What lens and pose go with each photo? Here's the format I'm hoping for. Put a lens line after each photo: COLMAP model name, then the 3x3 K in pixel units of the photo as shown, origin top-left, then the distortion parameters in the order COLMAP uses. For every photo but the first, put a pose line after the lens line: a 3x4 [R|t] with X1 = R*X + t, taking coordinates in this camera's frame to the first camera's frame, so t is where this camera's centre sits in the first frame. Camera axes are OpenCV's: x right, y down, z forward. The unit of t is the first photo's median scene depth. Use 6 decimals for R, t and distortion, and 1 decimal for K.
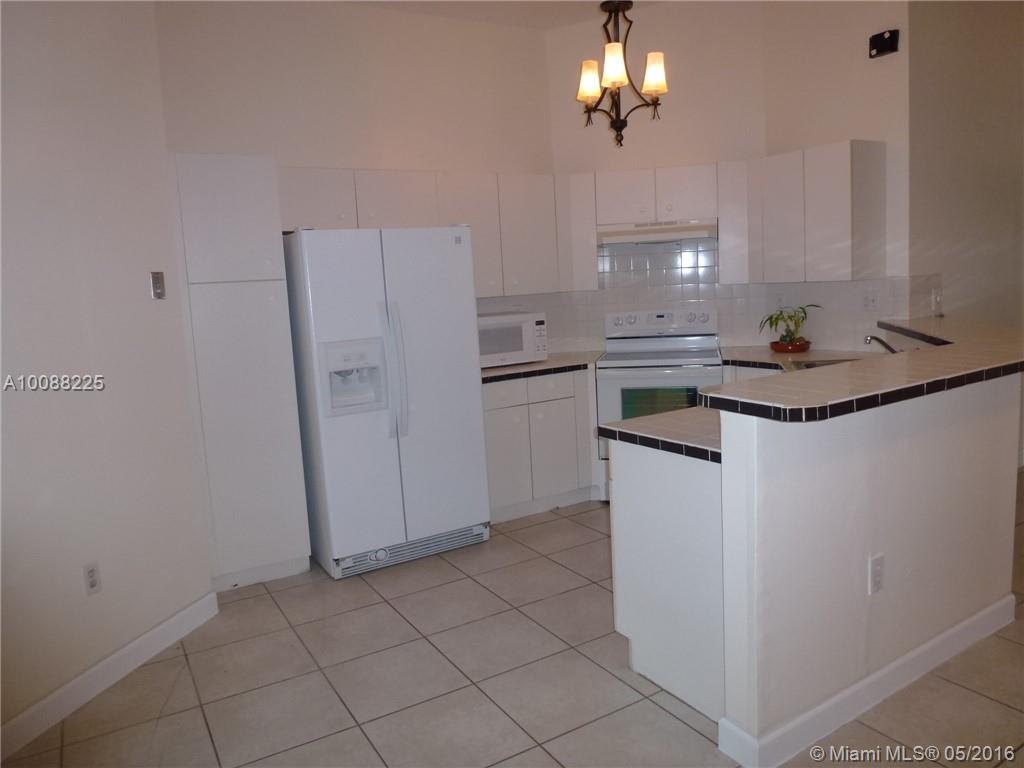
lens RADIAL K [[733.6, 0, 522.9], [0, 733.6, 378.2], [0, 0, 1]] dist [-0.050962, 0.011691]
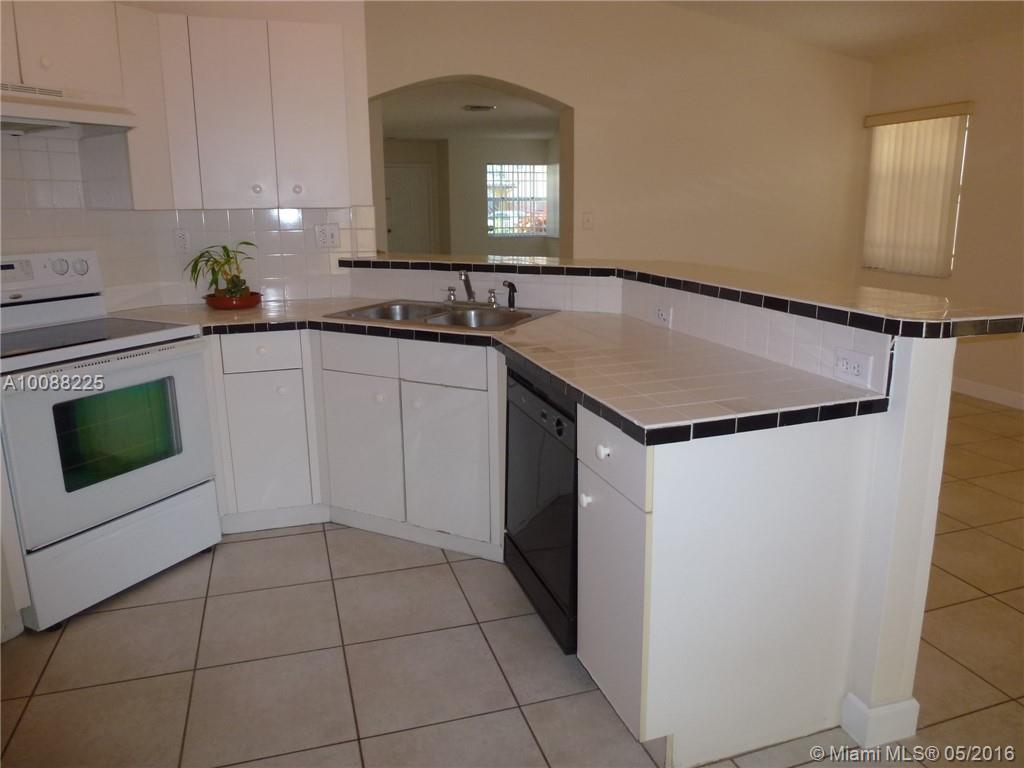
lens RADIAL K [[733.6, 0, 507.3], [0, 733.6, 382.4], [0, 0, 1]] dist [-0.050962, 0.011691]
pose [[0.238410, -0.171673, 0.955871, -0.294974], [0.119902, 0.981925, 0.146446, -0.040869], [-0.963735, 0.079696, 0.254684, 0.617923]]
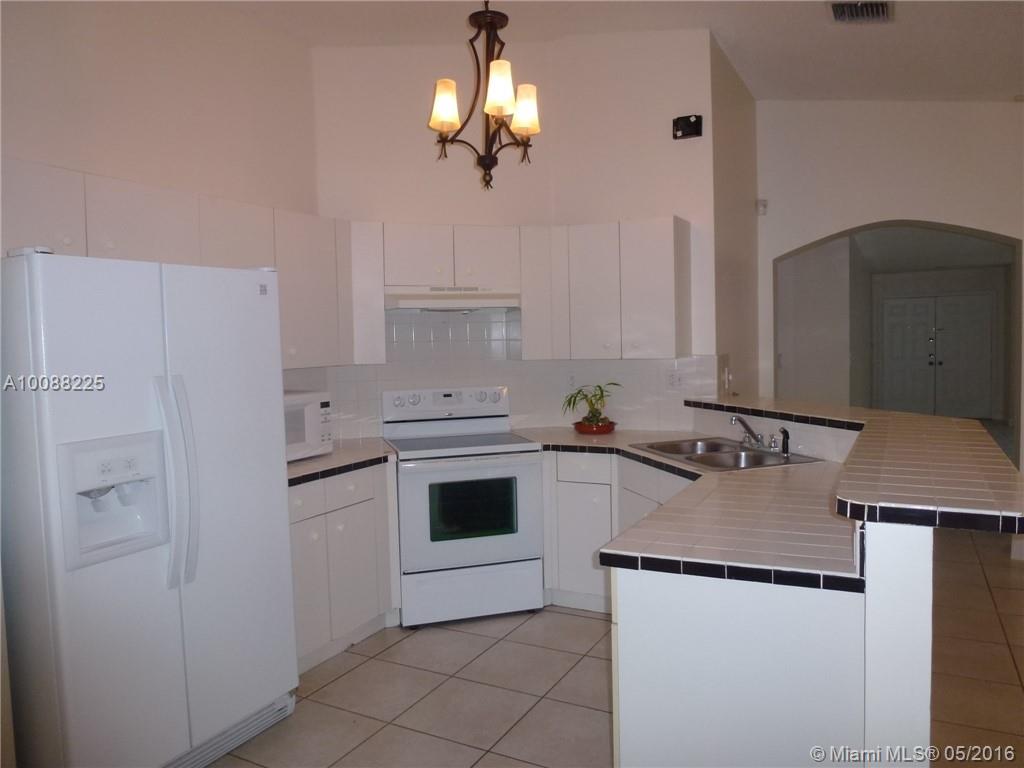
lens RADIAL K [[733.6, 0, 517.2], [0, 733.6, 386.2], [0, 0, 1]] dist [-0.050962, 0.011691]
pose [[0.859760, 0.003826, 0.510684, -0.218563], [0.042909, 0.995895, -0.079700, -0.027880], [-0.508893, 0.090436, 0.856066, 0.263689]]
